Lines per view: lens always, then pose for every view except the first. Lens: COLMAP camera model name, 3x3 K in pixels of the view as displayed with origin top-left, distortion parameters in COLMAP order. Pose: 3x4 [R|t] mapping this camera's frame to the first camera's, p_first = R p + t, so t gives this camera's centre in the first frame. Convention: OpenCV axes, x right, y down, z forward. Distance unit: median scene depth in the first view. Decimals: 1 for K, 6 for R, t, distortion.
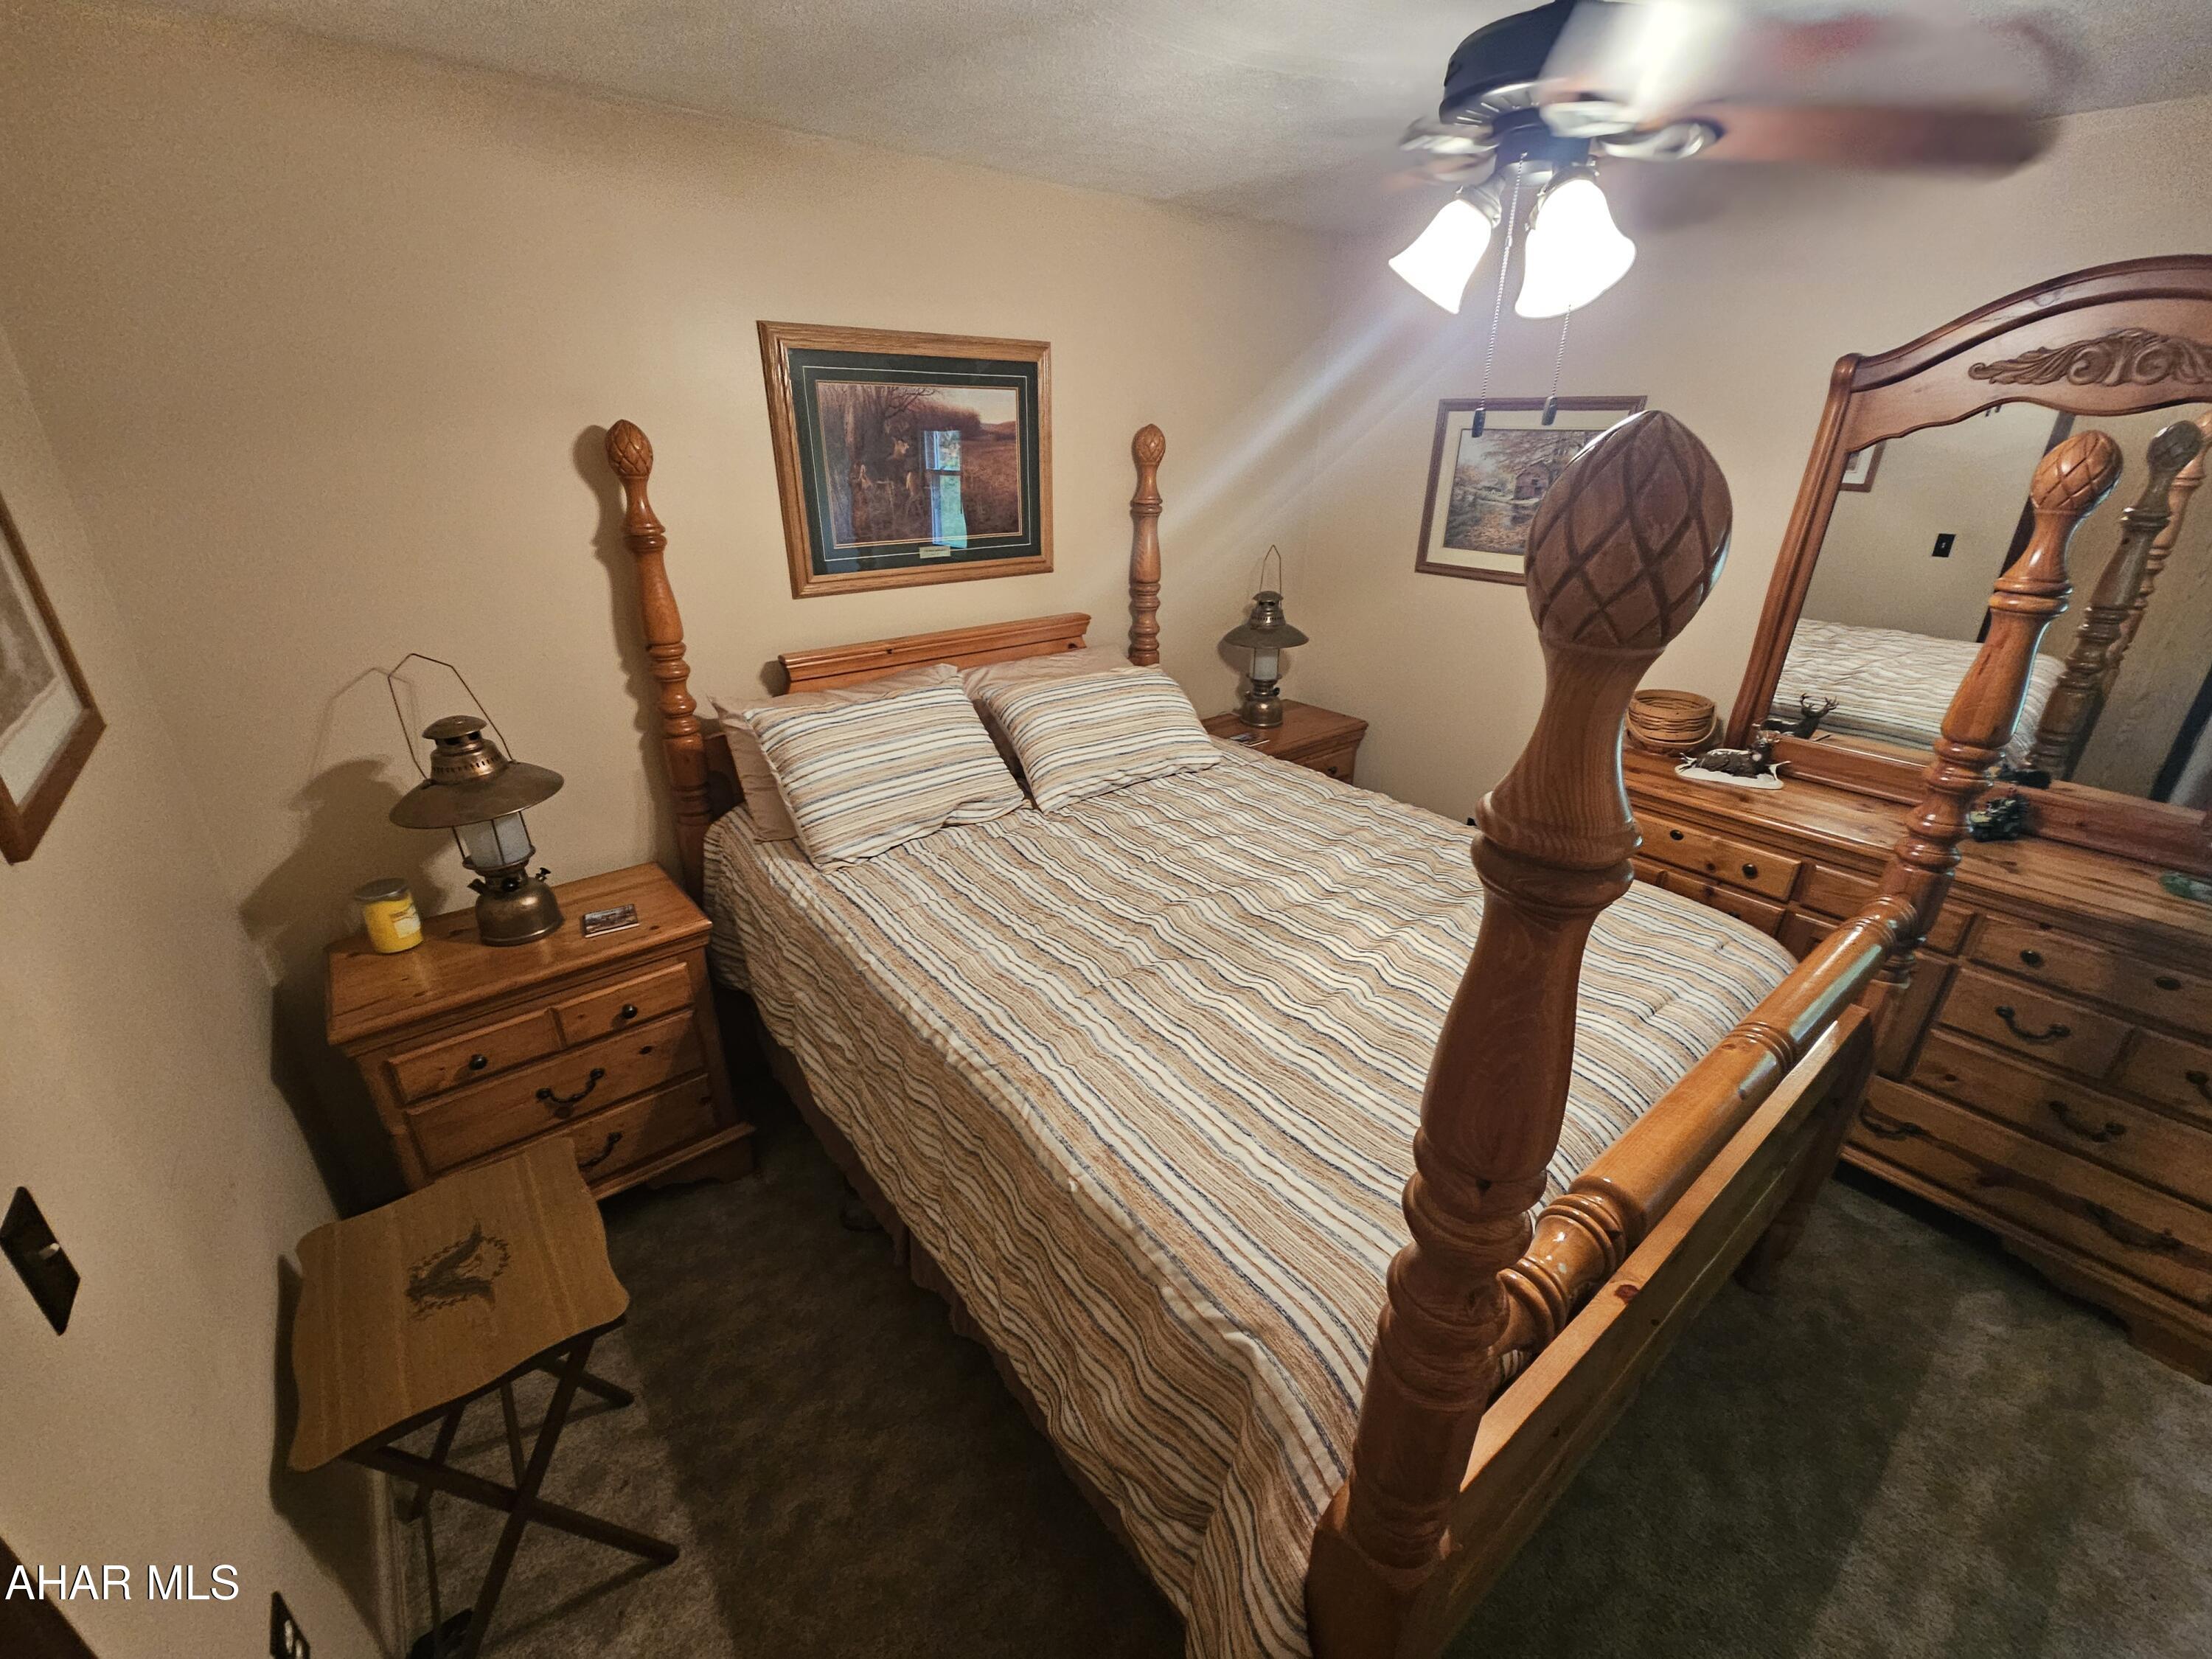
lens RADIAL K [[903.3, 0, 1099.9], [0, 903.3, 831.3], [0, 0, 1]] dist [-0.006695, -0.001113]
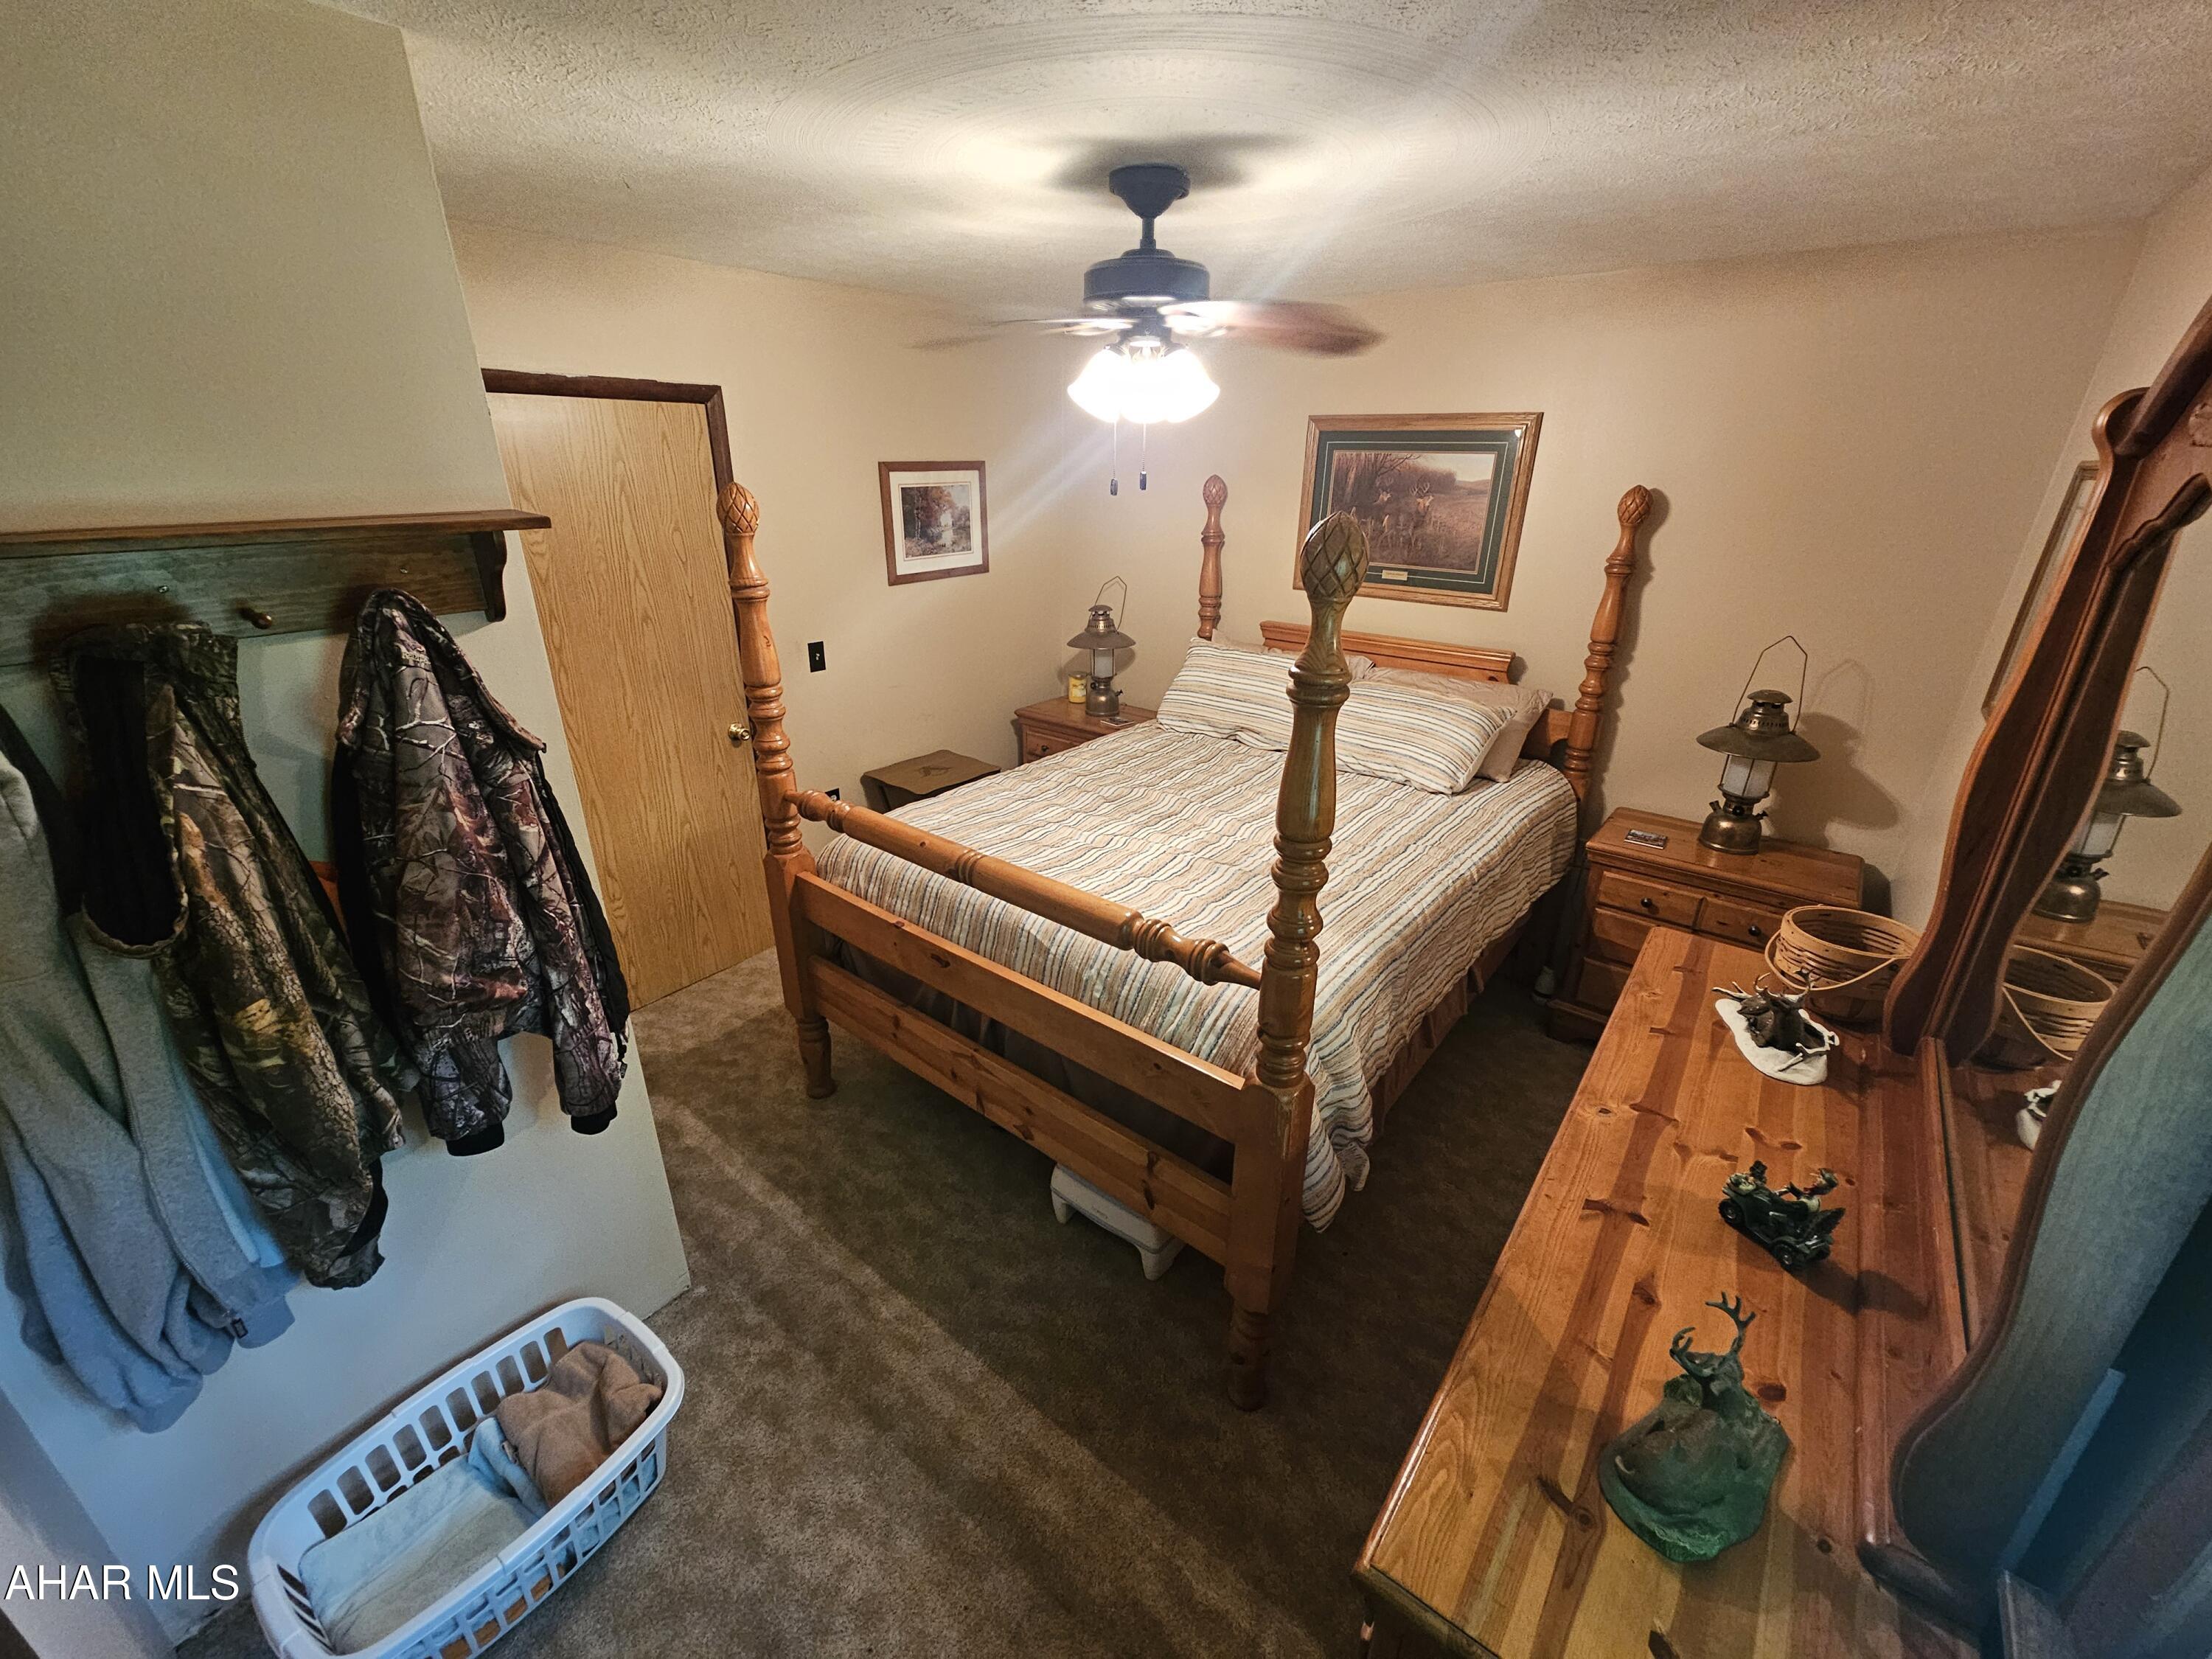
lens RADIAL K [[903.3, 0, 1112.6], [0, 903.3, 825.0], [0, 0, 1]] dist [-0.006695, -0.001113]
pose [[0.240389, 0.366299, -0.898909, 1.037302], [-0.408006, 0.878414, 0.248837, -0.150934], [0.880763, 0.306943, 0.360614, 0.279769]]
